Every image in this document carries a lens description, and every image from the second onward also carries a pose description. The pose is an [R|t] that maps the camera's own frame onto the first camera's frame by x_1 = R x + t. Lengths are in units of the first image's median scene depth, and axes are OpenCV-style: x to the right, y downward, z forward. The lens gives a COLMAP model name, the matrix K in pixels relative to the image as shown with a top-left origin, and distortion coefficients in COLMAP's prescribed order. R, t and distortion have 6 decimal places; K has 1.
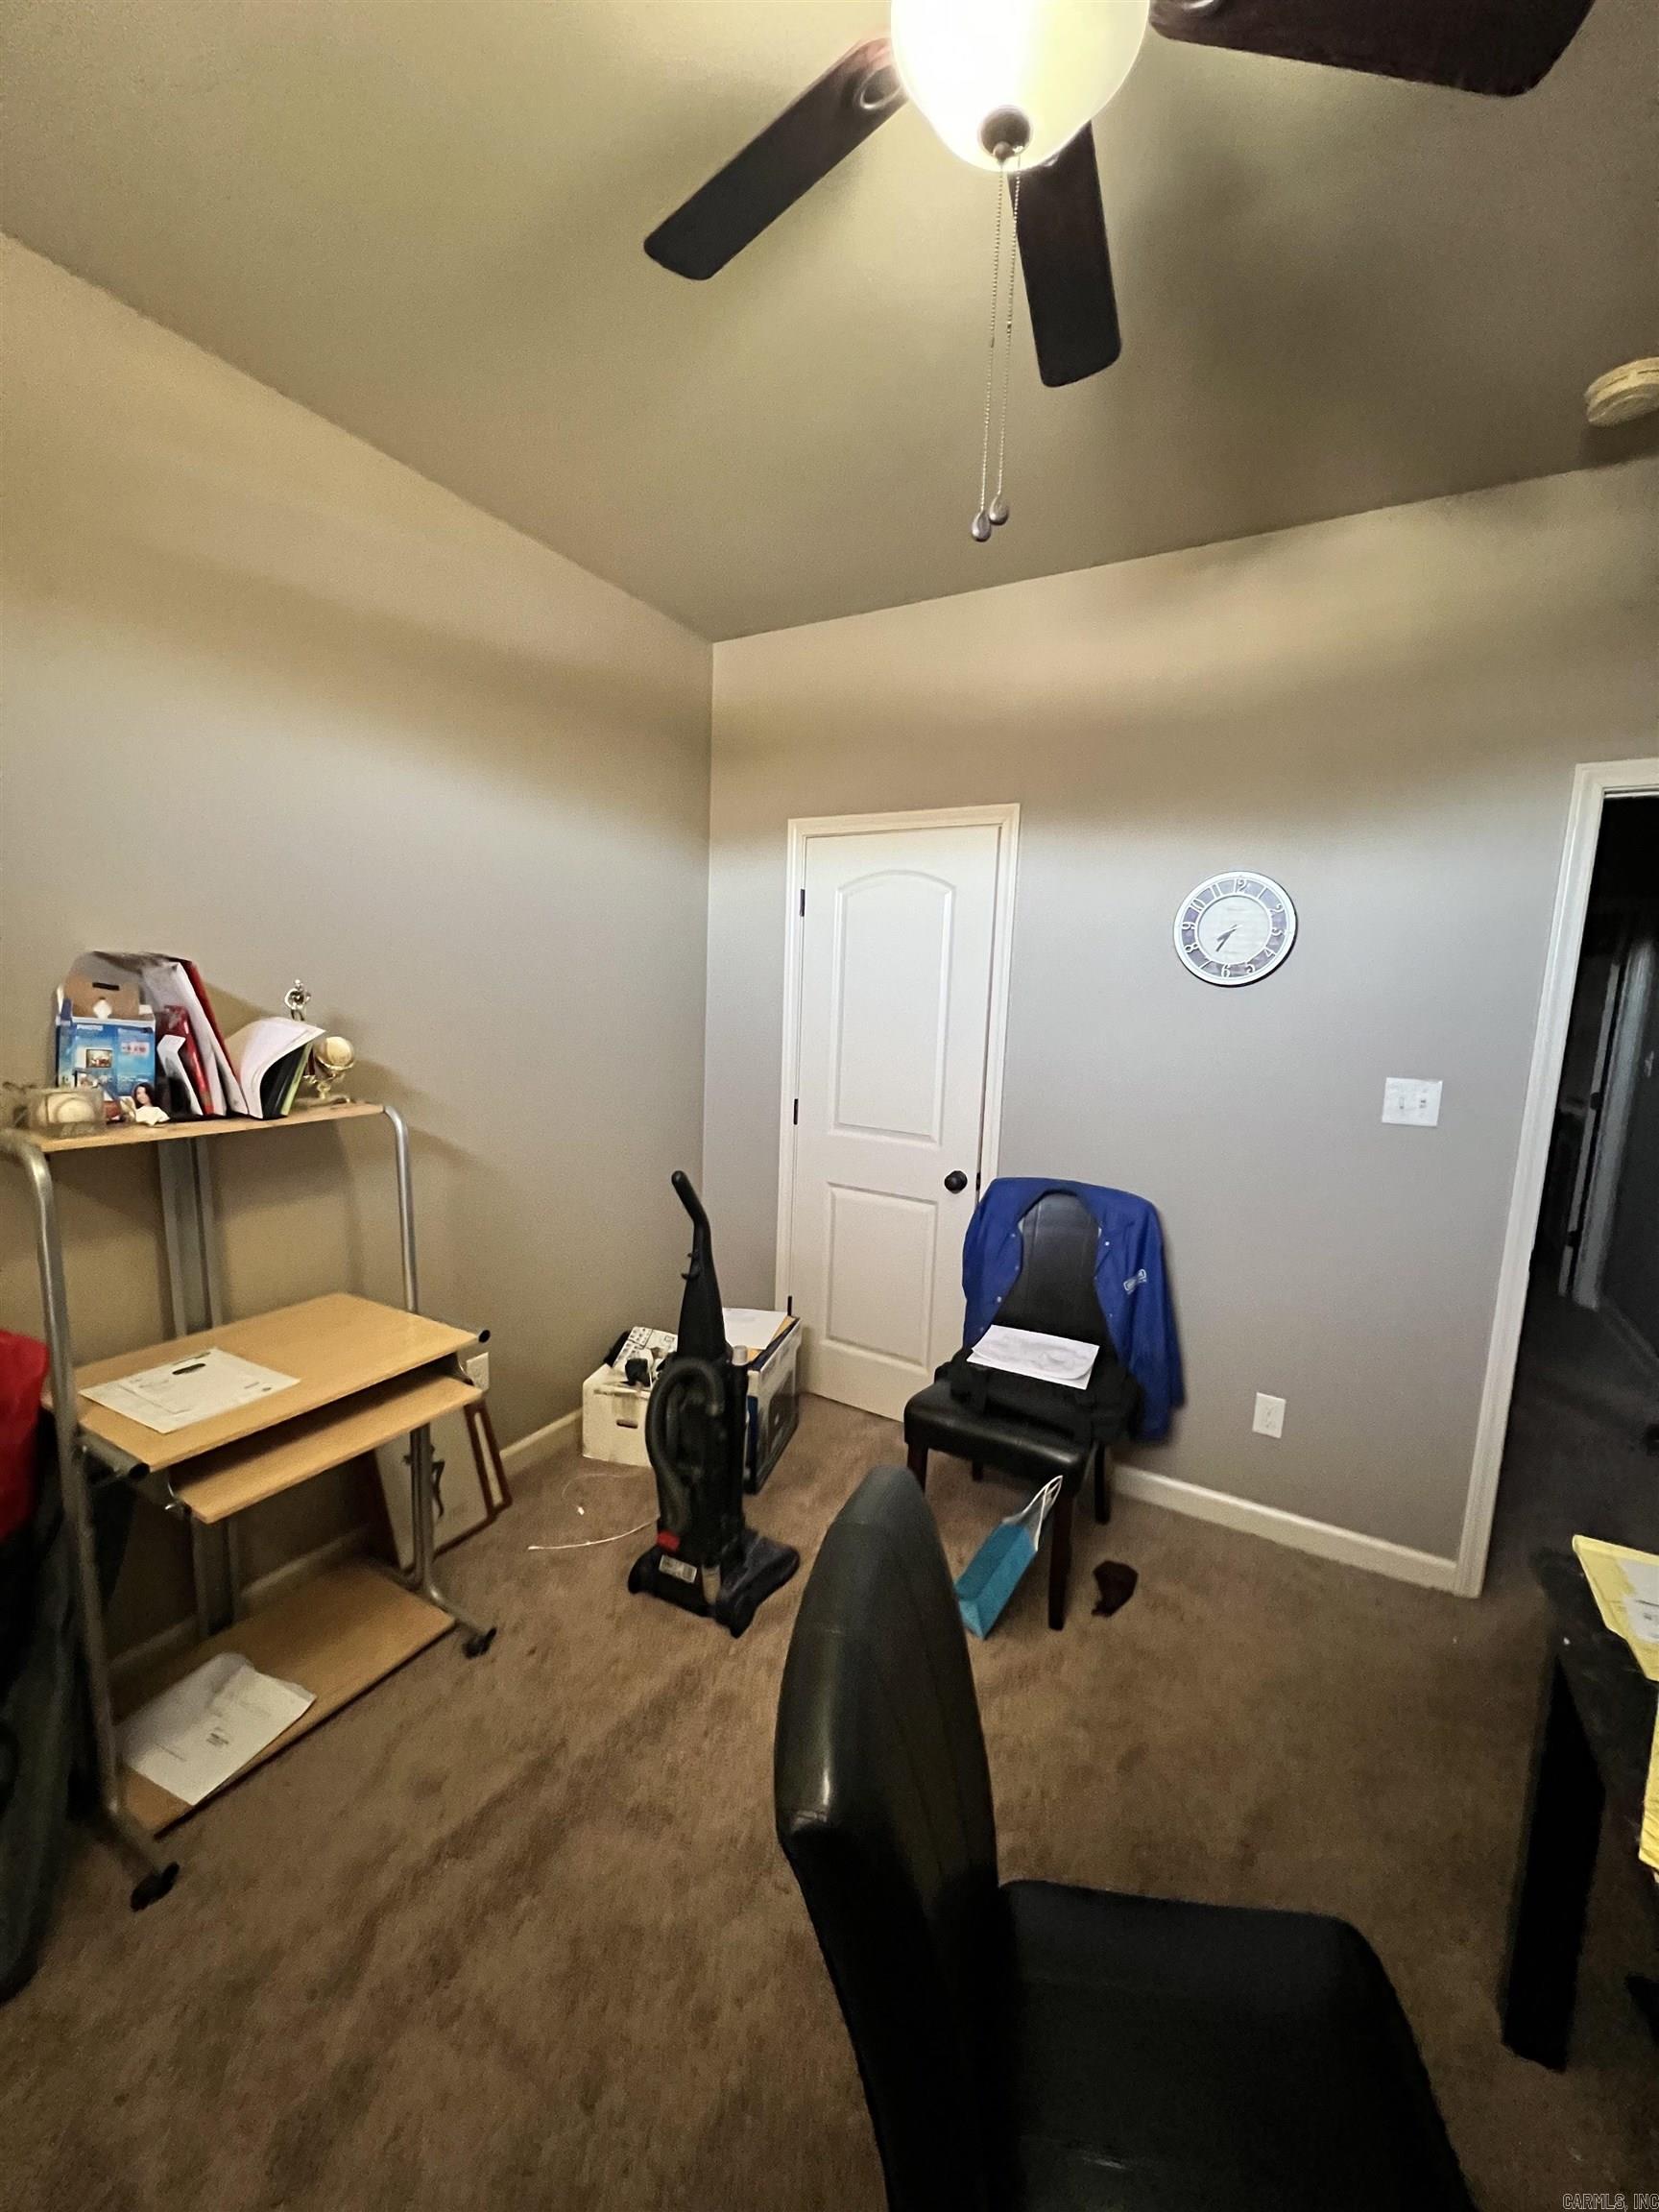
lens RADIAL K [[887.5, 0, 839.4], [0, 887.5, 1113.9], [0, 0, 1]] dist [-0.000271, -0.000047]
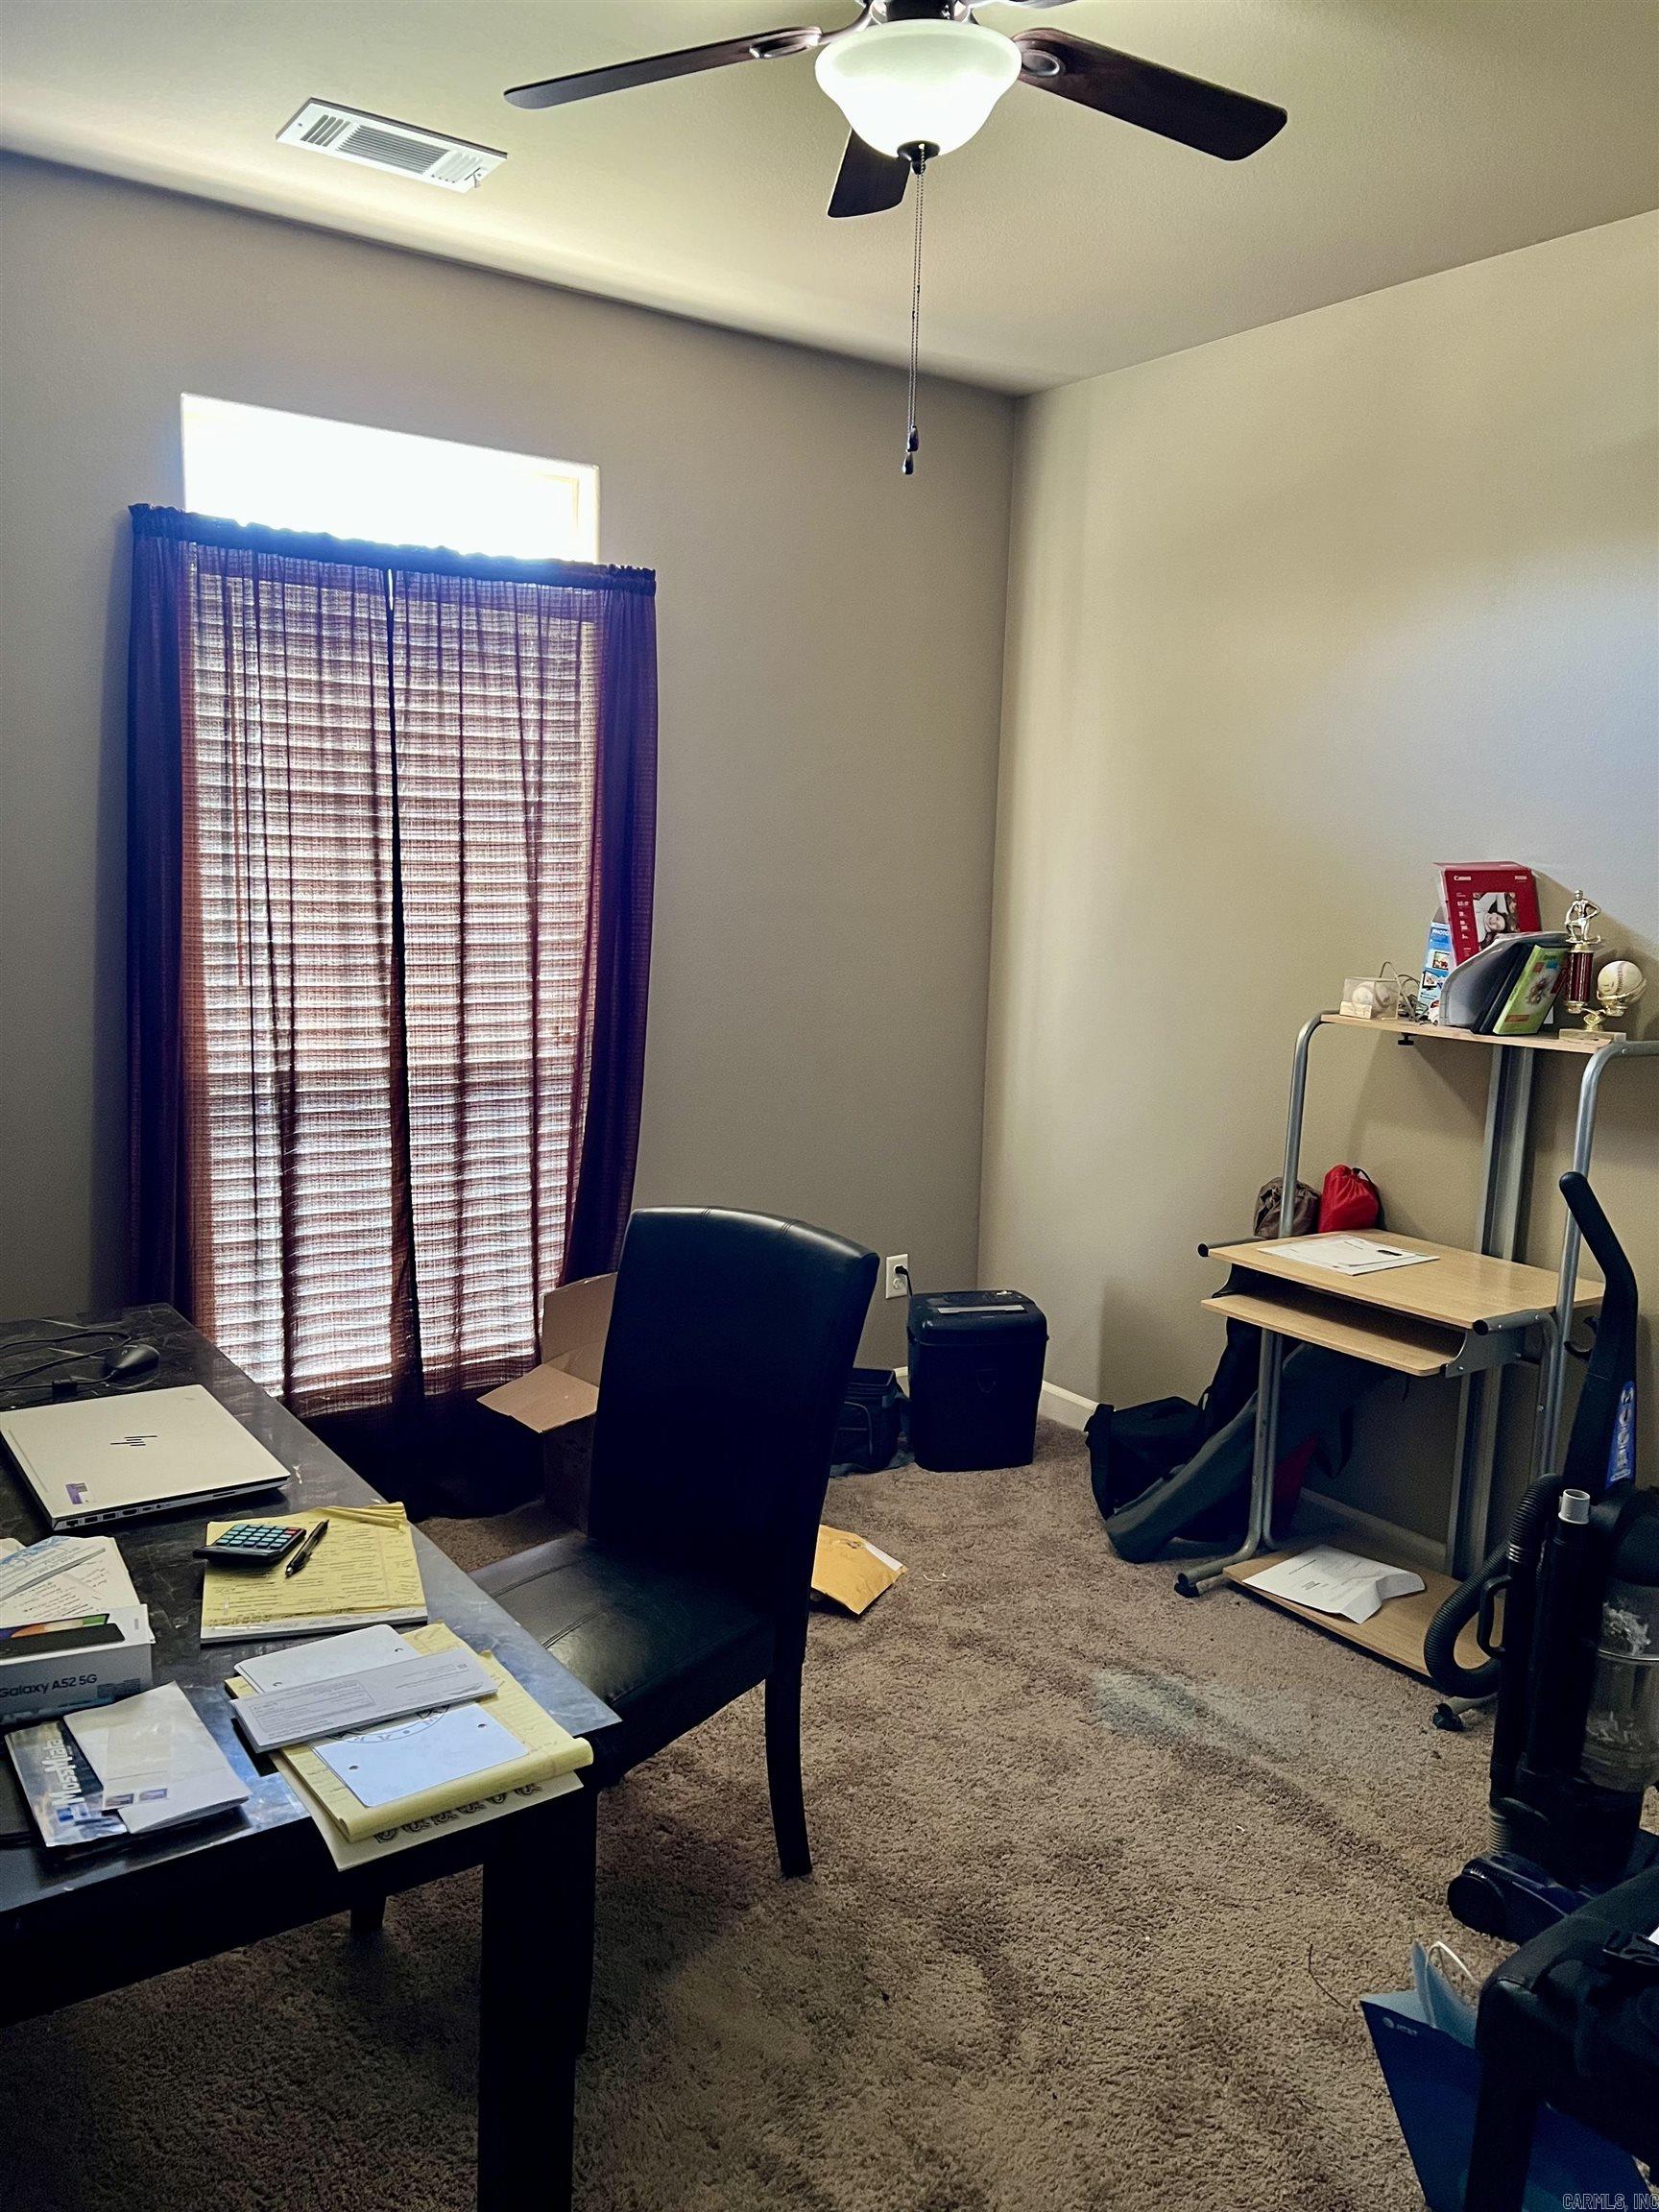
lens RADIAL K [[1676.7, 0, 831.9], [0, 1676.7, 1100.4], [0, 0, 1]] dist [-0.002781, -0.000517]
pose [[-0.422102, 0.083723, -0.902674, 1.399905], [-0.173591, 0.969836, 0.171126, -0.120988], [0.889773, 0.228929, -0.394836, 1.197497]]
